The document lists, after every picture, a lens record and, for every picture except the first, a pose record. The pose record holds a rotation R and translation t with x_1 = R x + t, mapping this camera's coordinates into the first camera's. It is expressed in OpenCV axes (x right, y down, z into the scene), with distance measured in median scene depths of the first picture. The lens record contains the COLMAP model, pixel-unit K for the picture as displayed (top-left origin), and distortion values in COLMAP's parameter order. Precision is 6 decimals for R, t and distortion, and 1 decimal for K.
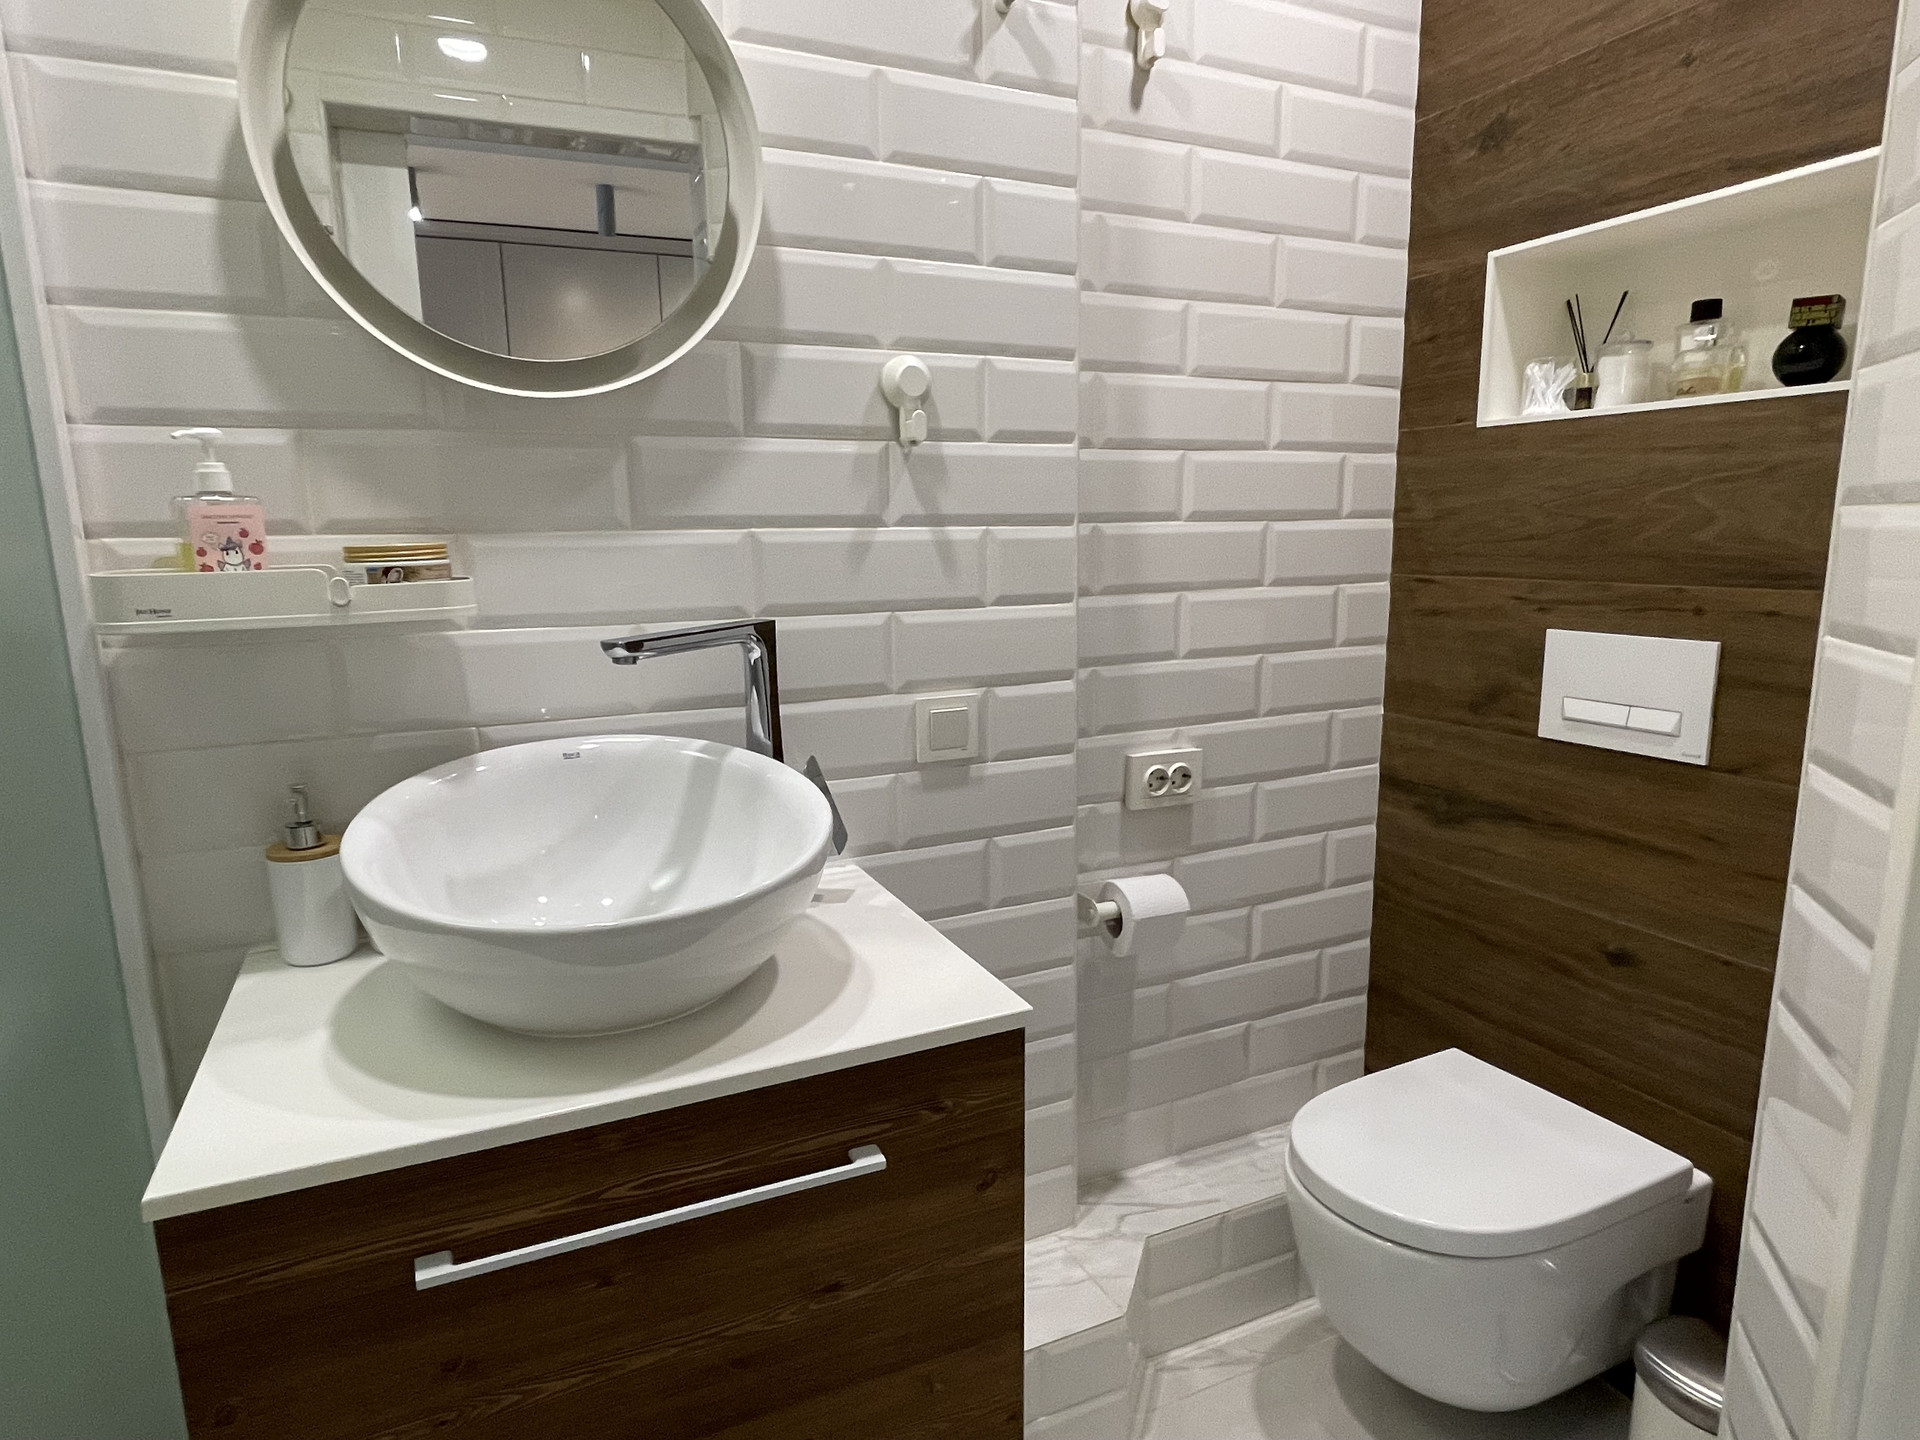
lens RADIAL K [[1069.7, 0, 962.6], [0, 1069.7, 726.5], [0, 0, 1]] dist [0.003122, -0.005595]
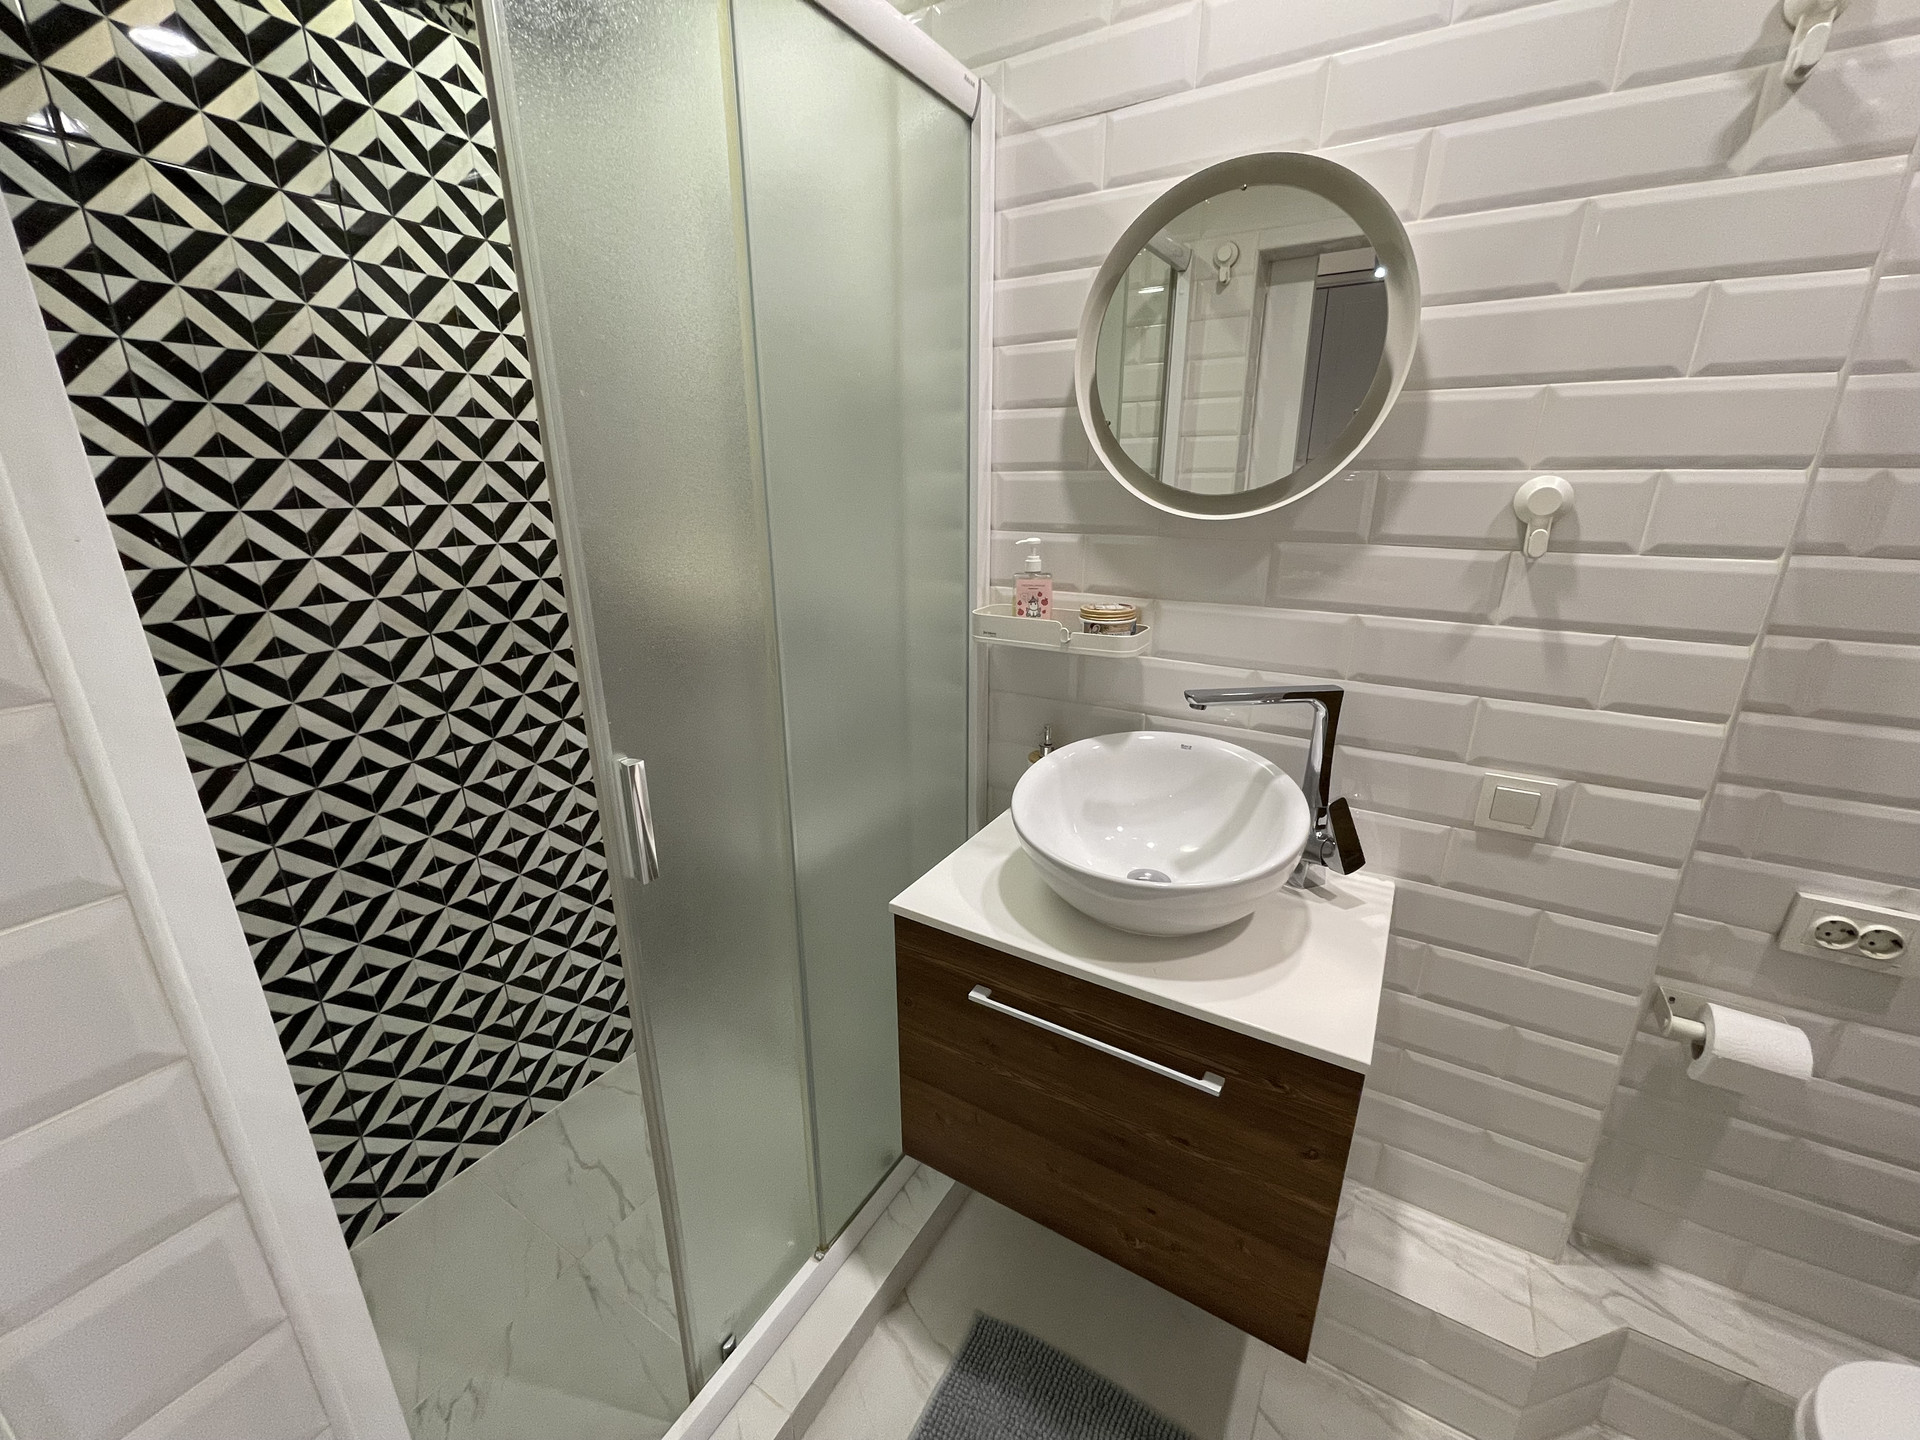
lens RADIAL K [[785.2, 0, 972.8], [0, 785.2, 723.0], [0, 0, 1]] dist [0.000854, -0.000879]
pose [[0.570870, 0.275617, -0.773397, 0.299475], [-0.162999, 0.961267, 0.222254, -0.187605], [0.804698, -0.000815, 0.593684, 0.056597]]
